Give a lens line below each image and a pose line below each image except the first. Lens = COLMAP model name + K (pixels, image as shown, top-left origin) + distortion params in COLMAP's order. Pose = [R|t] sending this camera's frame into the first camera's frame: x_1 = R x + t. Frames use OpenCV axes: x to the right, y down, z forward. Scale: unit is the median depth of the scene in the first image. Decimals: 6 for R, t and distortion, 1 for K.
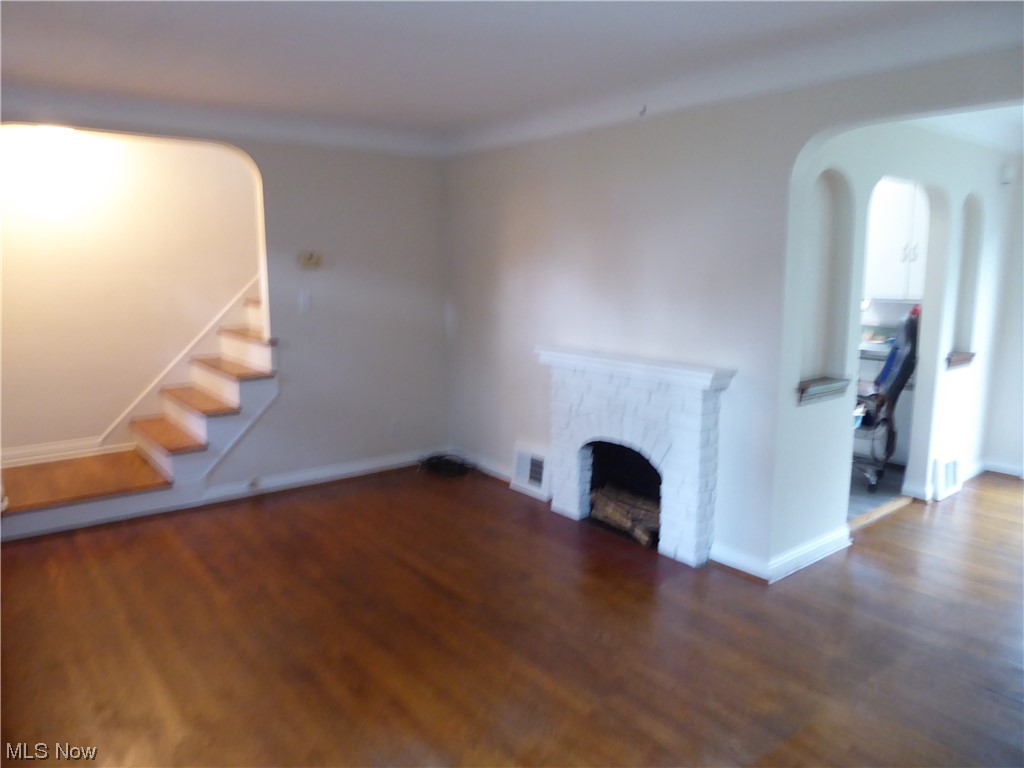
lens RADIAL K [[718.1, 0, 512.0], [0, 718.1, 384.0], [0, 0, 1]] dist [-0.069682, 0.049269]
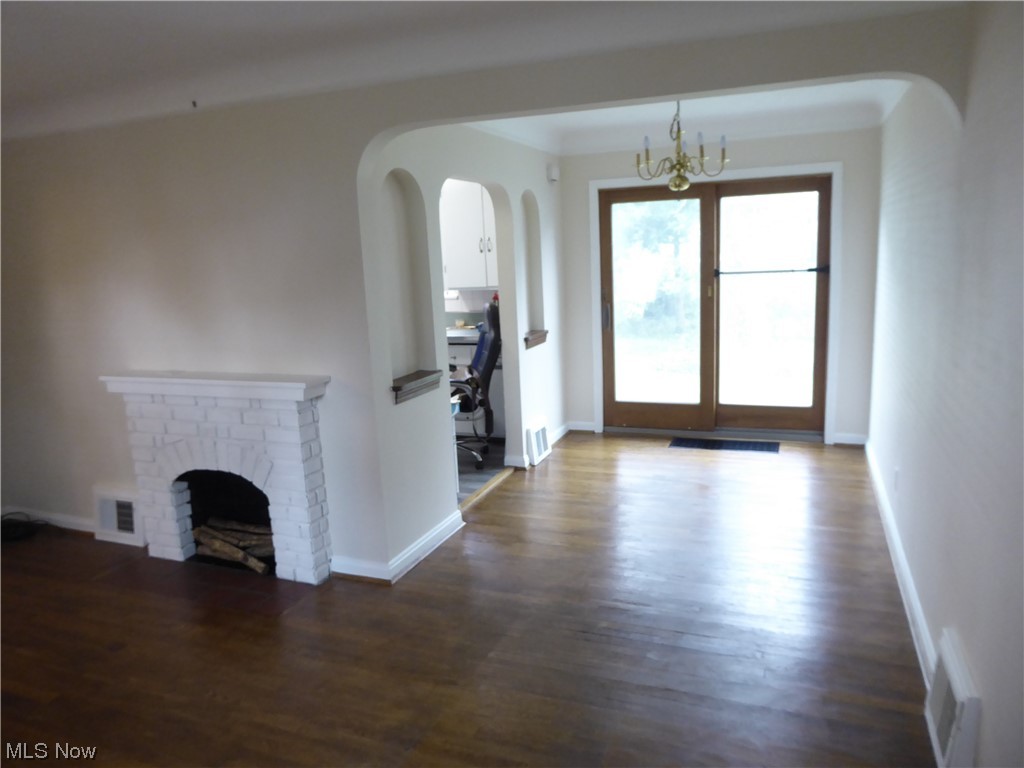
lens RADIAL K [[718.1, 0, 512.0], [0, 718.1, 384.0], [0, 0, 1]] dist [-0.069682, 0.049269]
pose [[0.866932, -0.124553, 0.482613, 0.052641], [0.117865, 0.992041, 0.044302, -0.021353], [-0.484290, 0.018477, 0.874712, 0.027588]]
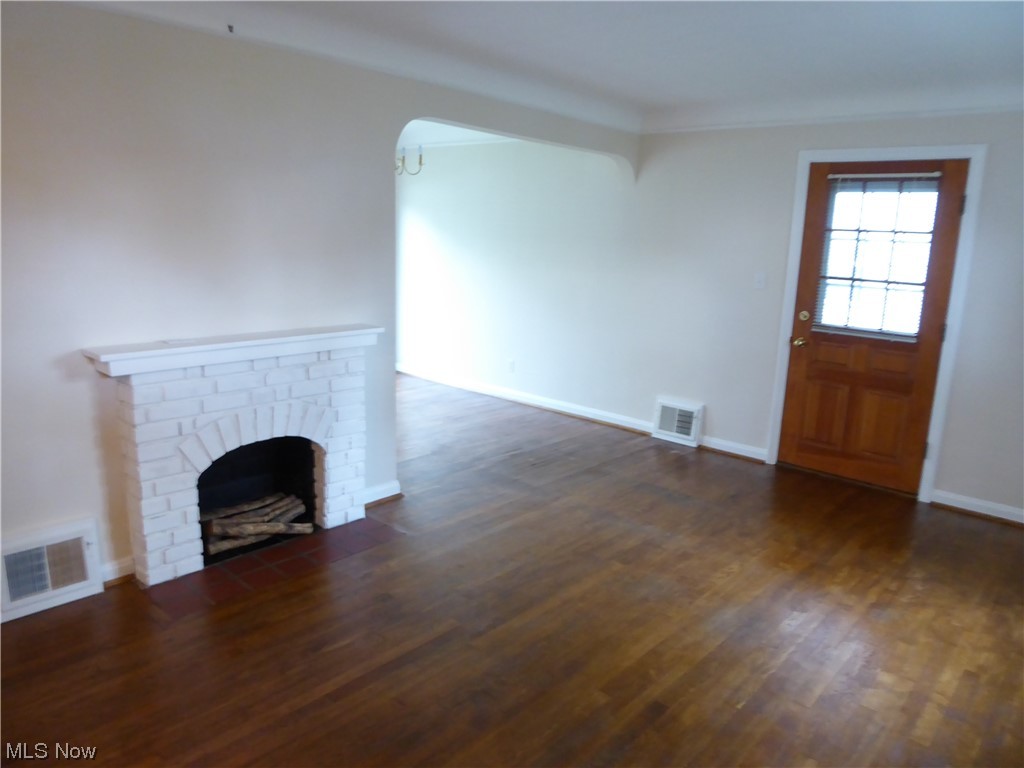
lens RADIAL K [[718.1, 0, 512.0], [0, 718.1, 384.0], [0, 0, 1]] dist [-0.069682, 0.049269]
pose [[-0.139218, -0.214800, 0.966685, -0.656432], [0.126494, 0.964336, 0.232496, -0.132015], [-0.982149, 0.154648, -0.107082, 0.776028]]
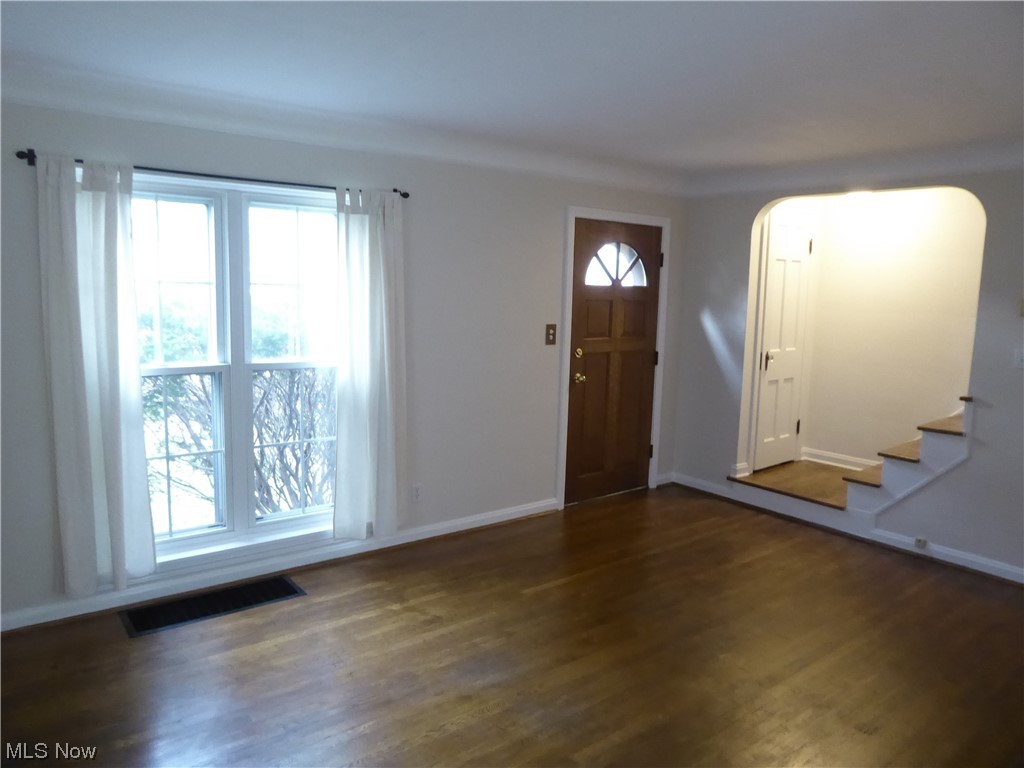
lens RADIAL K [[718.1, 0, 512.0], [0, 718.1, 384.0], [0, 0, 1]] dist [-0.069682, 0.049269]
pose [[-0.029659, 0.128140, -0.991313, 0.601324], [-0.188794, 0.973180, 0.131444, -0.091015], [0.981569, 0.191052, -0.004672, 0.494347]]
